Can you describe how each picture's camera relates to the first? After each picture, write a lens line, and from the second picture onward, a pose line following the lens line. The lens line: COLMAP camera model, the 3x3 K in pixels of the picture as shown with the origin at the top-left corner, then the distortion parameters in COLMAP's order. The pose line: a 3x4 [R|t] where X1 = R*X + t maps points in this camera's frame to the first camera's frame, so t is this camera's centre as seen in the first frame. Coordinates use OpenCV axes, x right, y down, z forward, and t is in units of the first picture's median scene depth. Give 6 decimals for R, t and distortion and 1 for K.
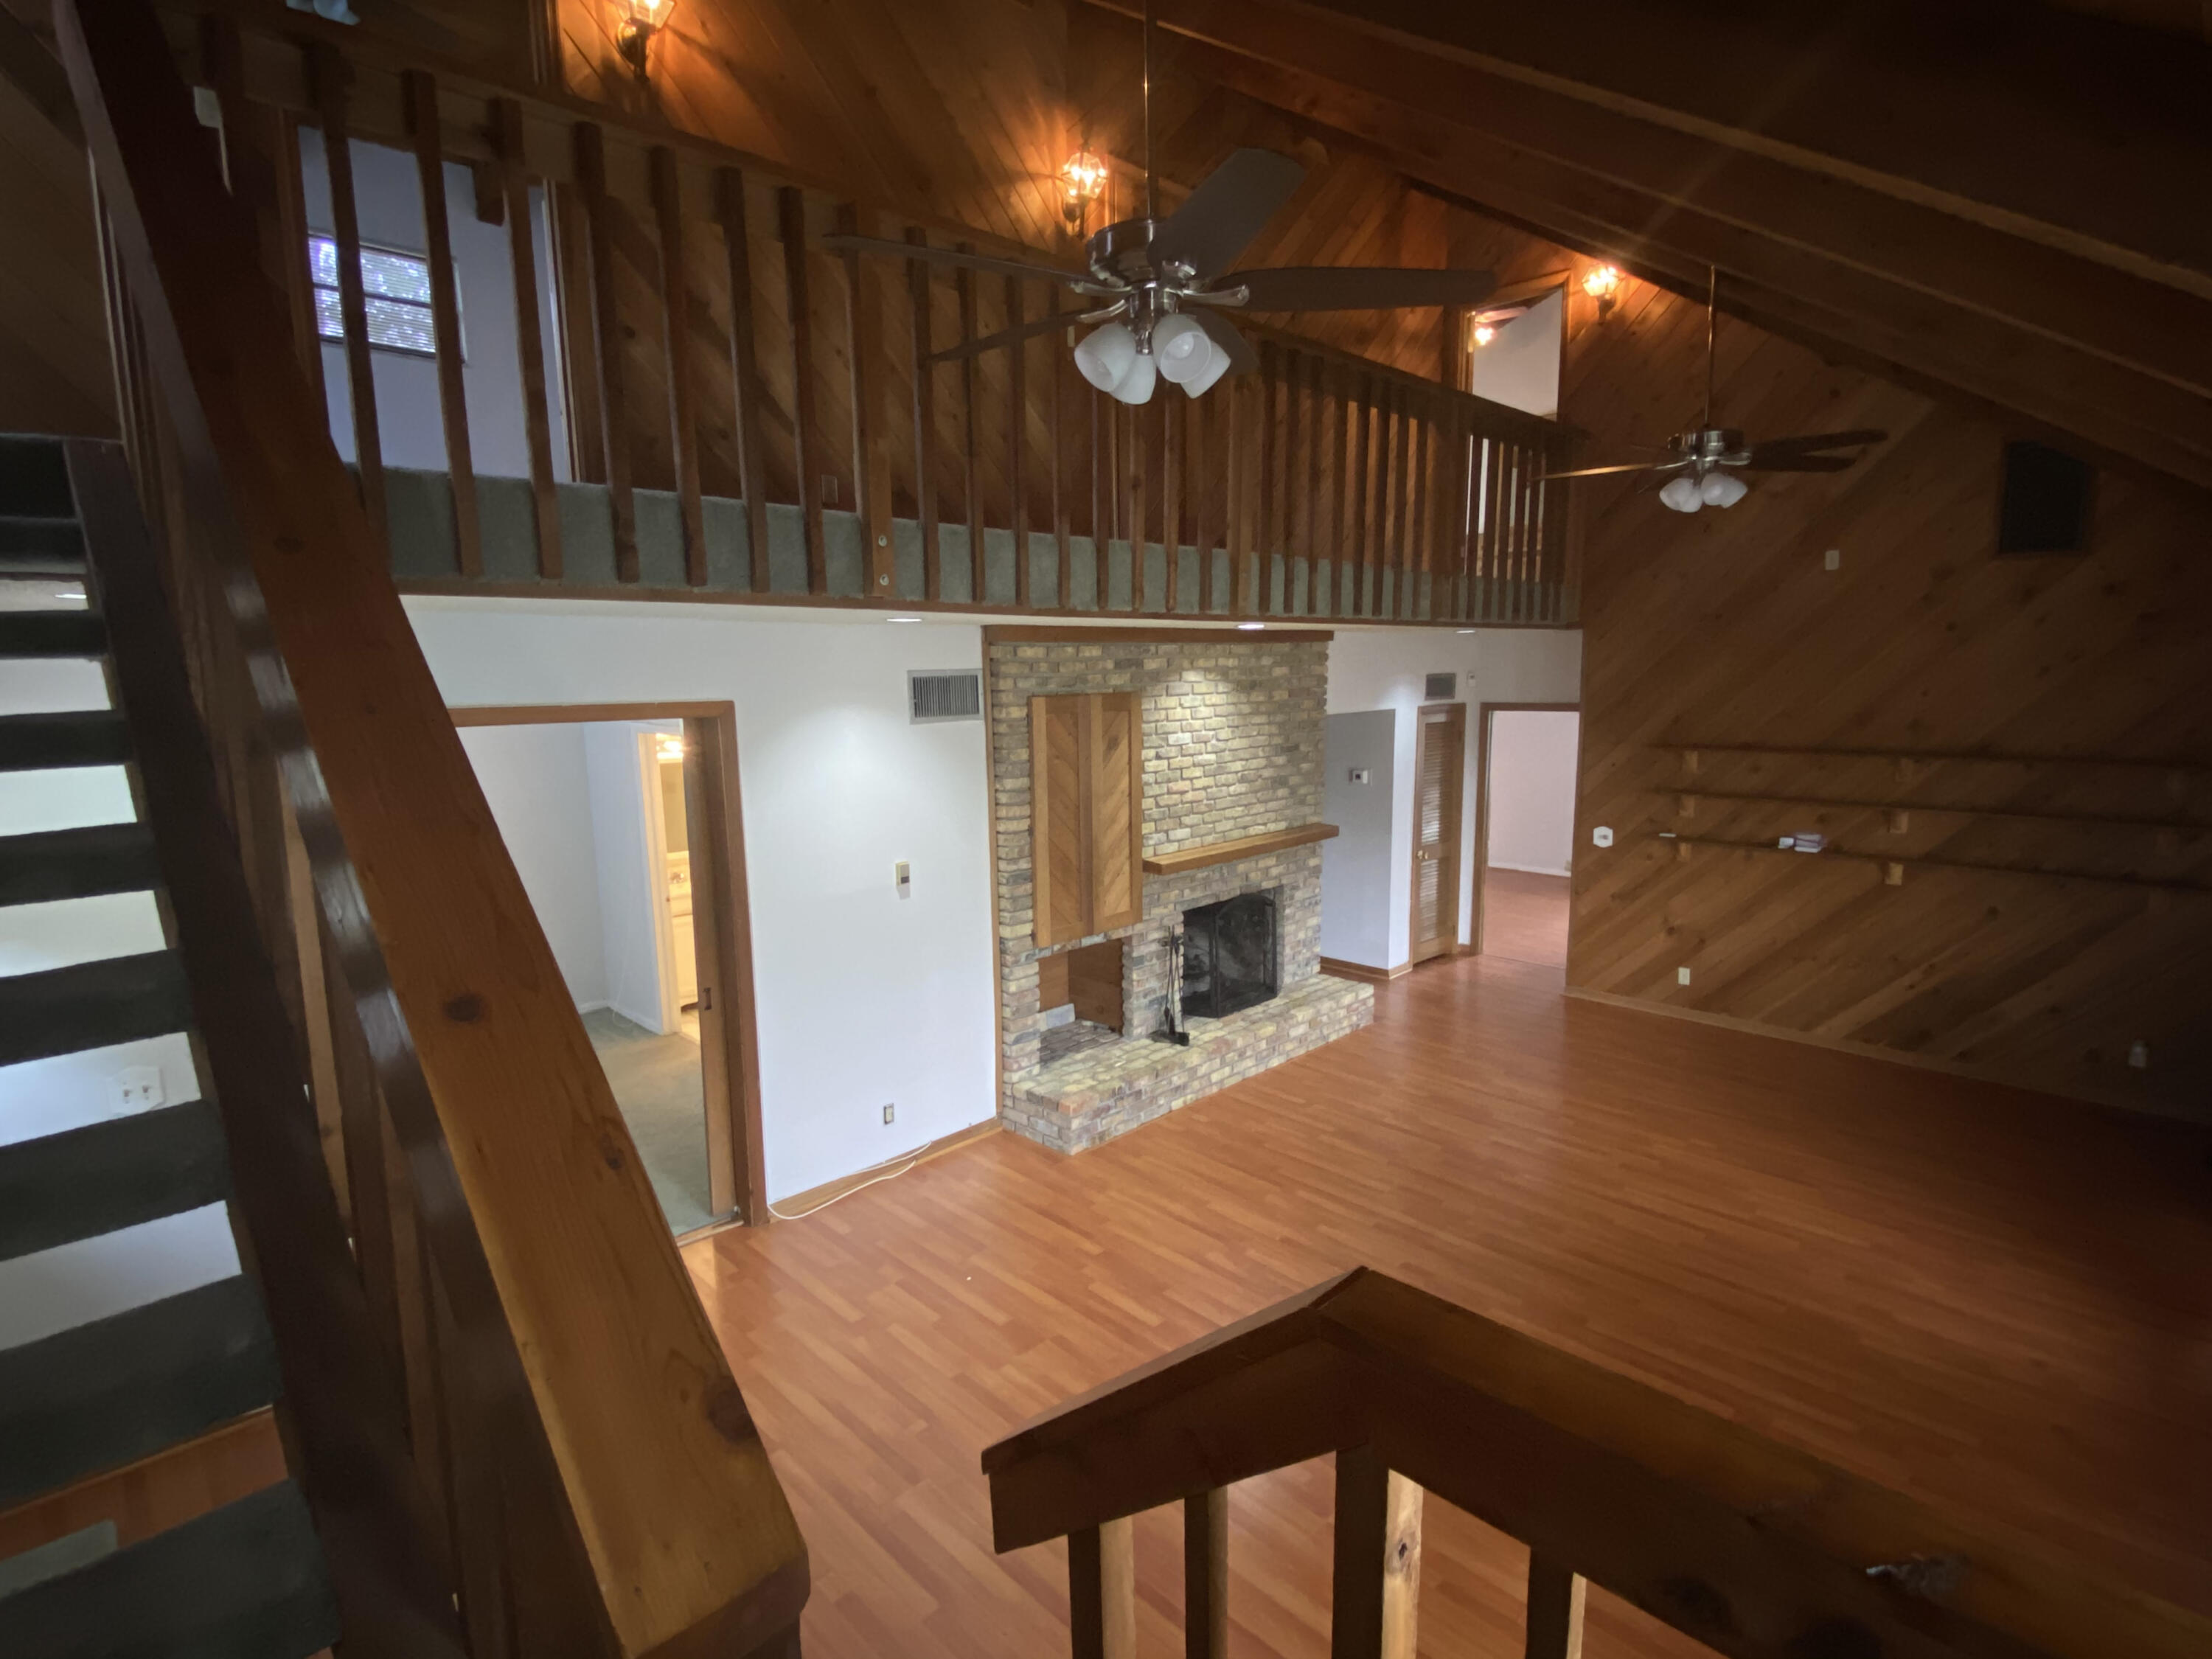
lens RADIAL K [[1104.9, 0, 1118.5], [0, 1104.9, 832.0], [0, 0, 1]] dist [0.020085, -0.021006]
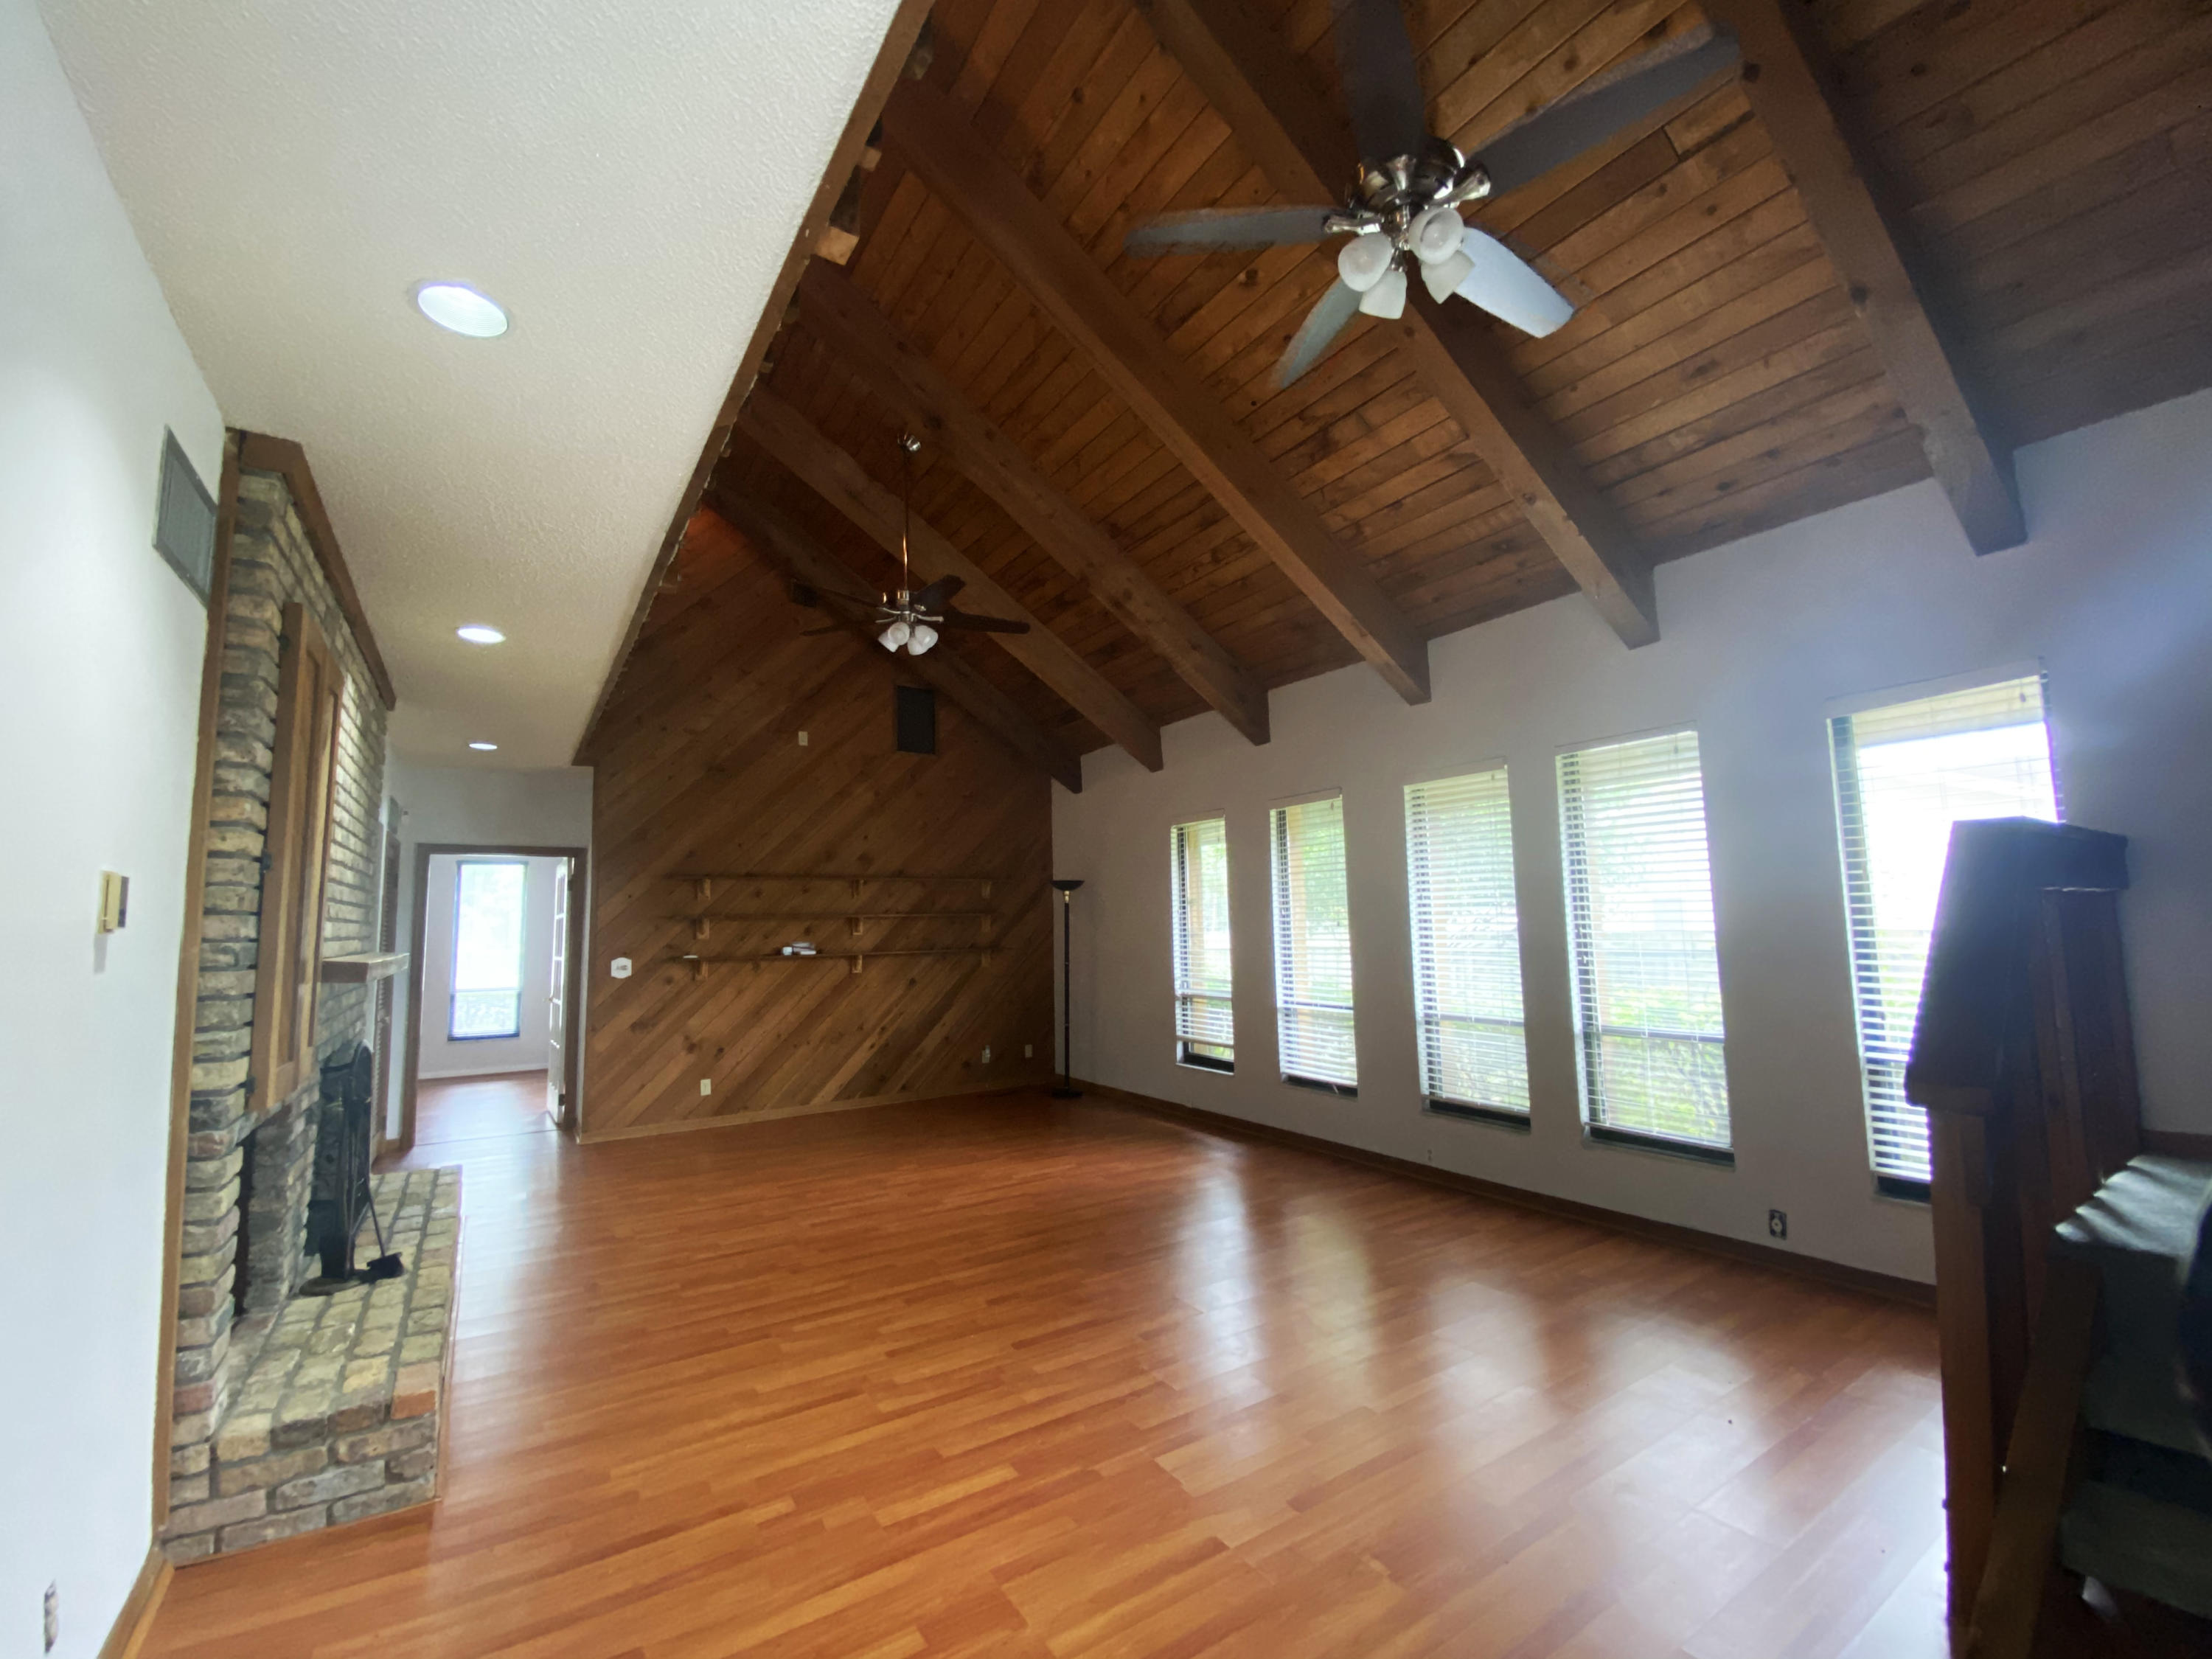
lens RADIAL K [[890.8, 0, 1106.1], [0, 890.8, 843.5], [0, 0, 1]] dist [-0.013381, -0.008304]
pose [[0.176242, 0.106901, 0.978525, -0.329903], [0.167187, 0.976391, -0.136780, 0.088684], [-0.970045, 0.187703, 0.154208, 0.480188]]
